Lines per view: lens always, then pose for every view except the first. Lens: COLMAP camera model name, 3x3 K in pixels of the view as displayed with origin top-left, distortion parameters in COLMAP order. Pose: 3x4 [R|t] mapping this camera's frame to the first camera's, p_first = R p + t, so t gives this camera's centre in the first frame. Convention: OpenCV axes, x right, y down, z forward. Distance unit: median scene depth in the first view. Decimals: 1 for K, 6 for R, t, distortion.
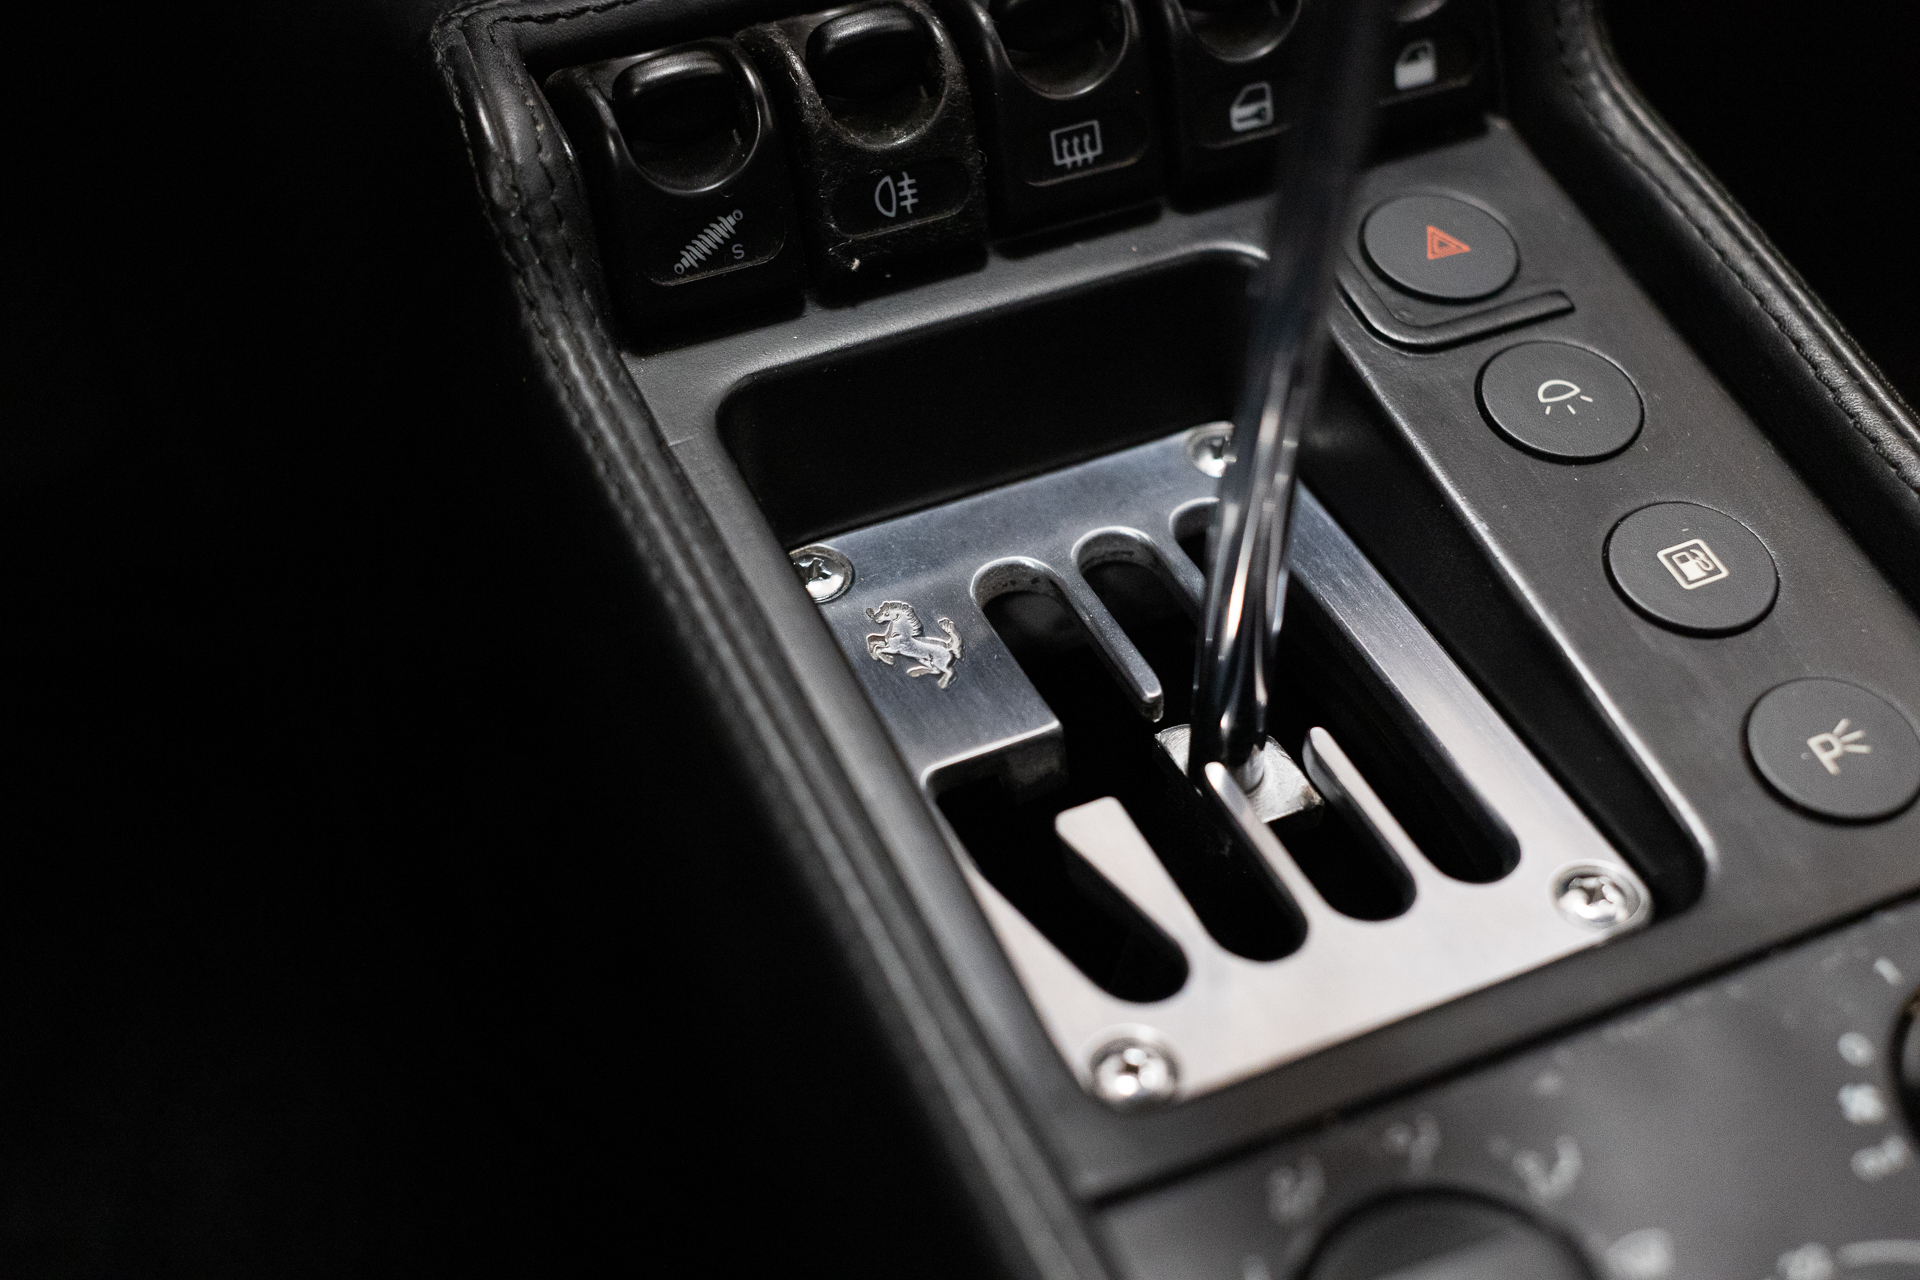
lens RADIAL K [[3069.1, 0, 960.0], [0, 3069.1, 640.0], [0, 0, 1]] dist [-0.034344, 0.106754]
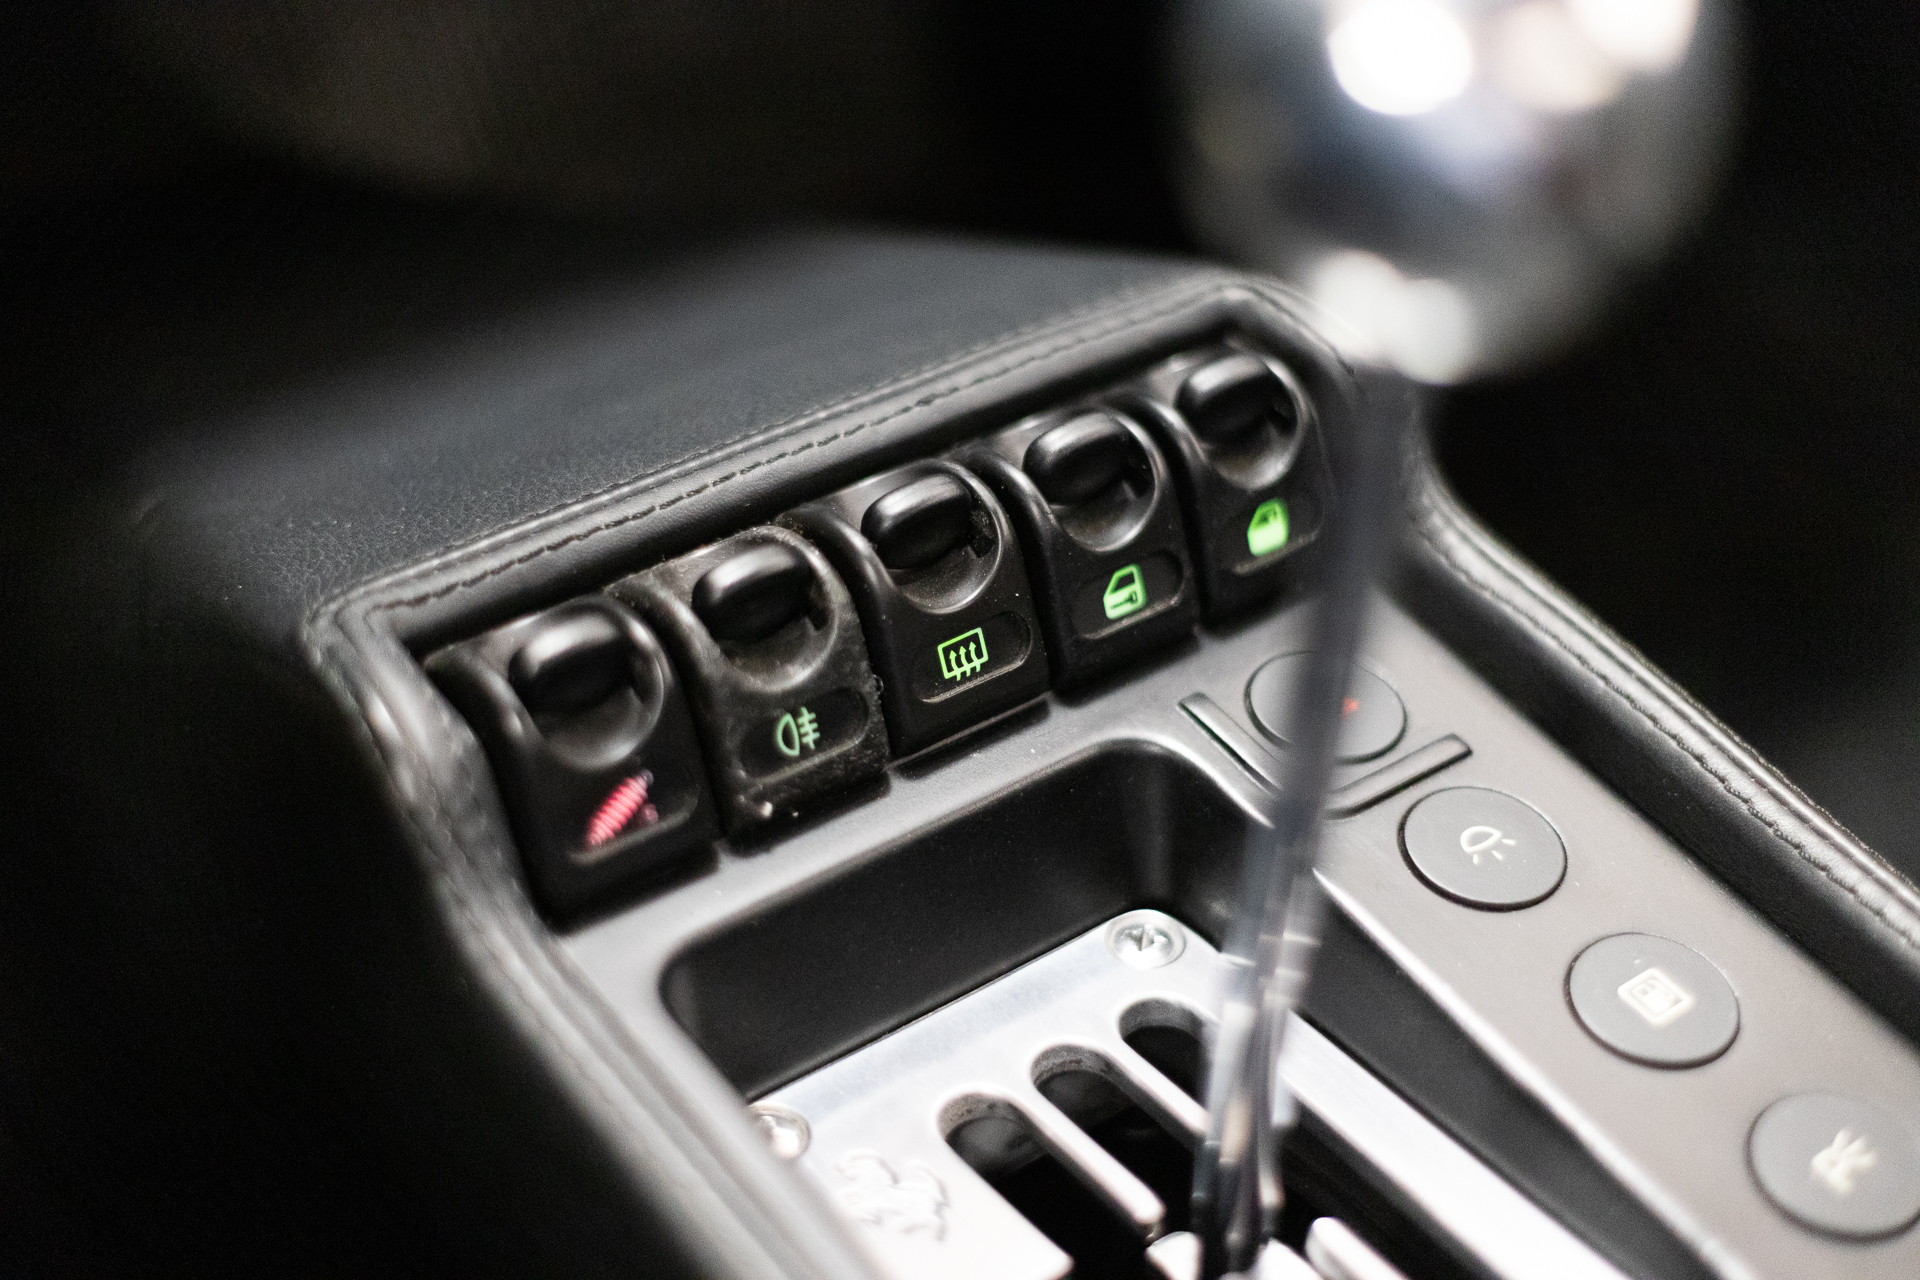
lens RADIAL K [[3069.1, 0, 960.0], [0, 3069.1, 640.0], [0, 0, 1]] dist [-0.034344, 0.106754]
pose [[0.978732, -0.127896, 0.160394, -0.123333], [0.146324, 0.983228, -0.108865, -0.061023], [-0.143781, 0.130019, 0.981031, 0.036053]]
